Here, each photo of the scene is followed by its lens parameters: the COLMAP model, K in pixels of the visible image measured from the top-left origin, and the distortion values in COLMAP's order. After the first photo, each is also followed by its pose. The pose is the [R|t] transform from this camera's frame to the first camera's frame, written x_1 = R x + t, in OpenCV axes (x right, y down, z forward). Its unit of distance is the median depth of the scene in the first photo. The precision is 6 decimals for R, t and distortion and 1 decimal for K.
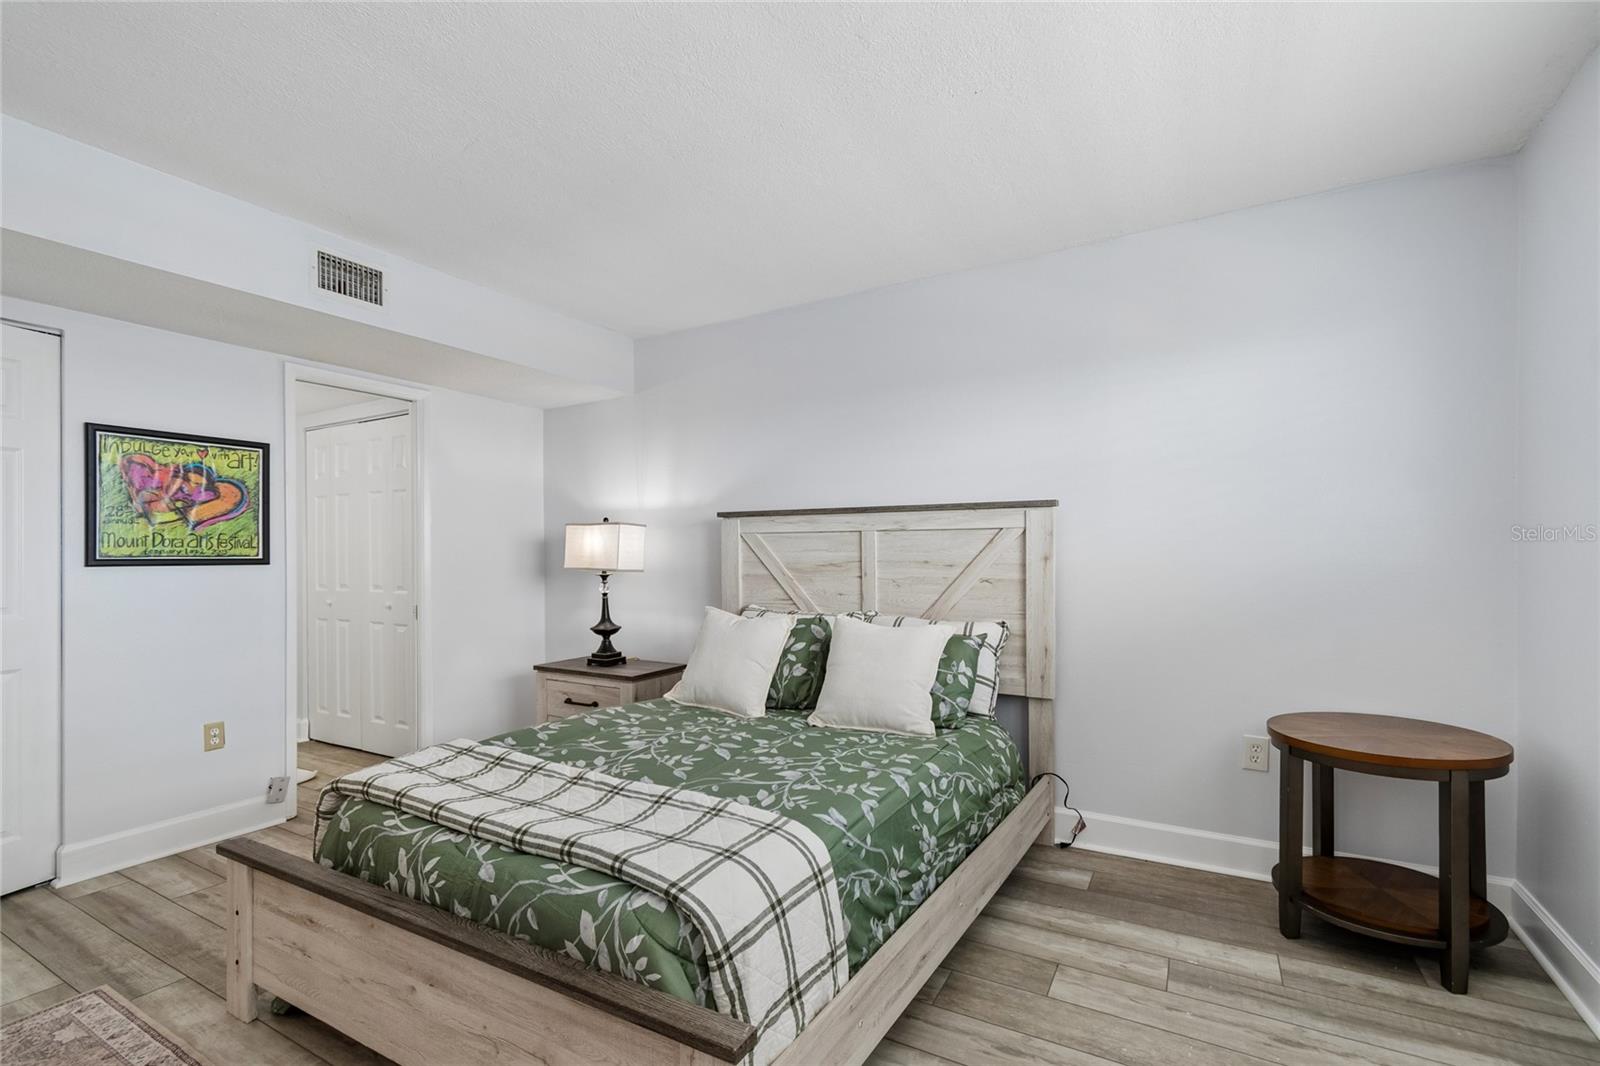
lens RADIAL K [[719.3, 0, 805.9], [0, 719.3, 561.3], [0, 0, 1]] dist [0.001039, 0.000134]
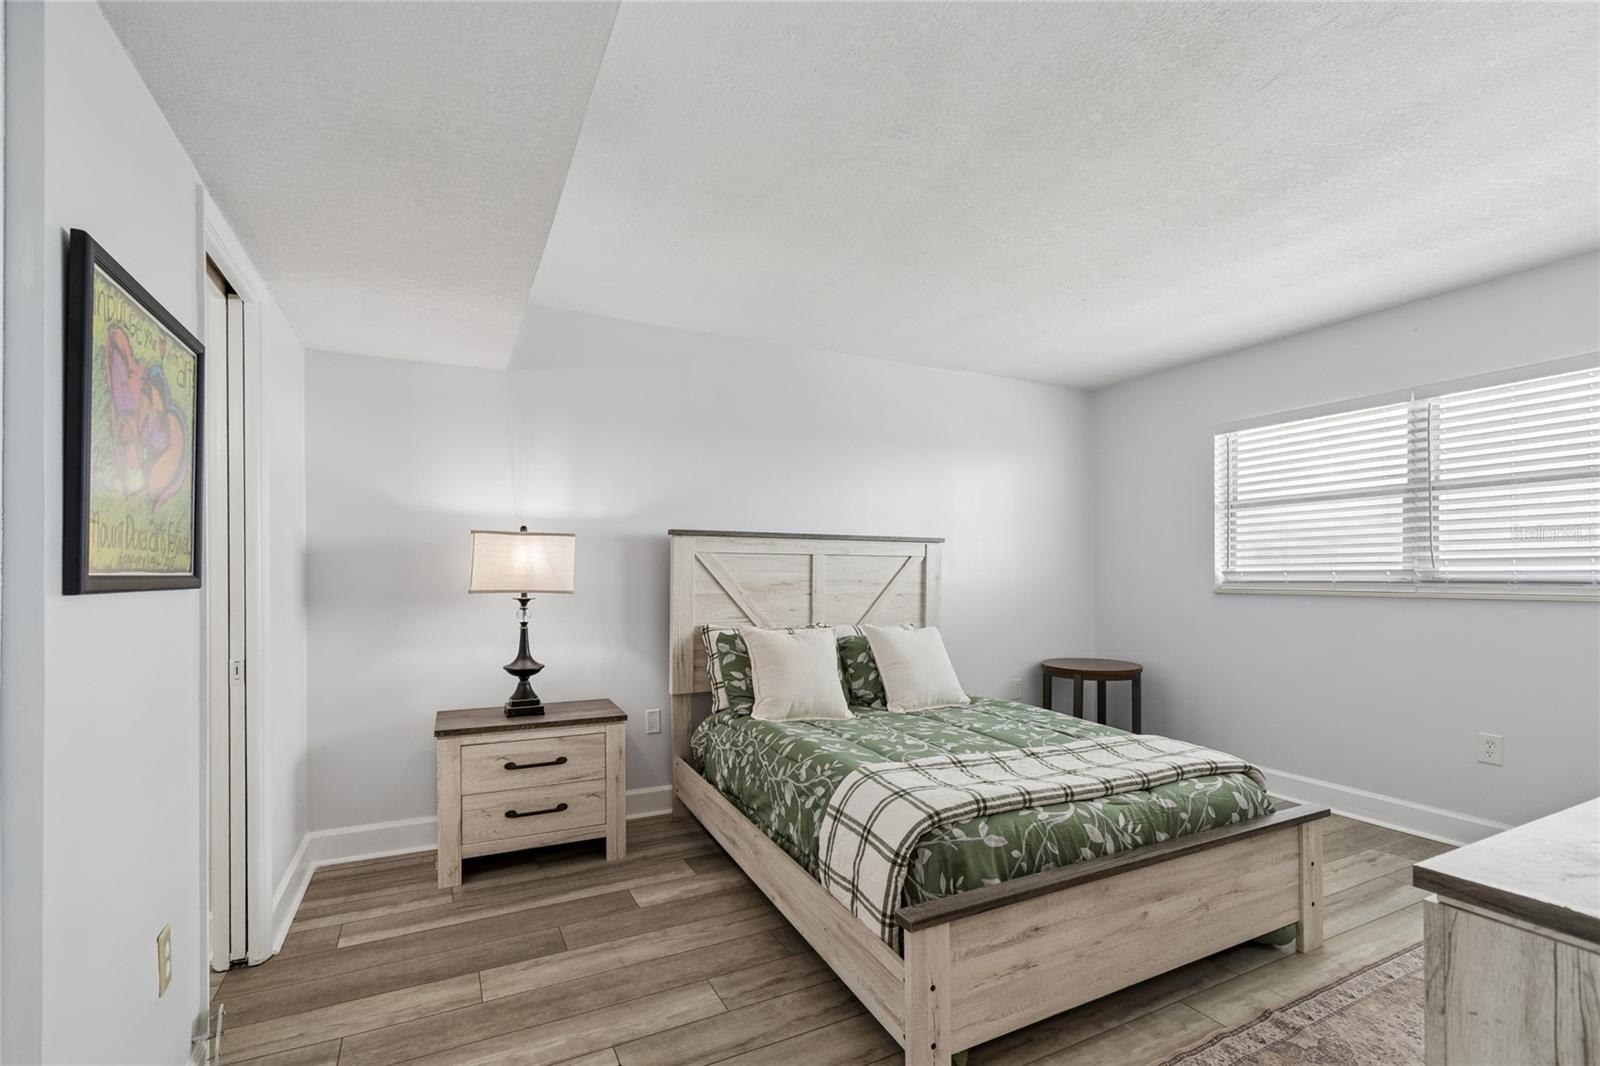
lens RADIAL K [[720.6, 0, 803.5], [0, 720.6, 571.6], [0, 0, 1]] dist [-0.001346, 0.000054]
pose [[0.555022, 0.009437, 0.831782, -0.932407], [0.004981, 0.999880, -0.014668, 0.002432], [-0.831821, 0.012284, 0.554908, 0.378462]]
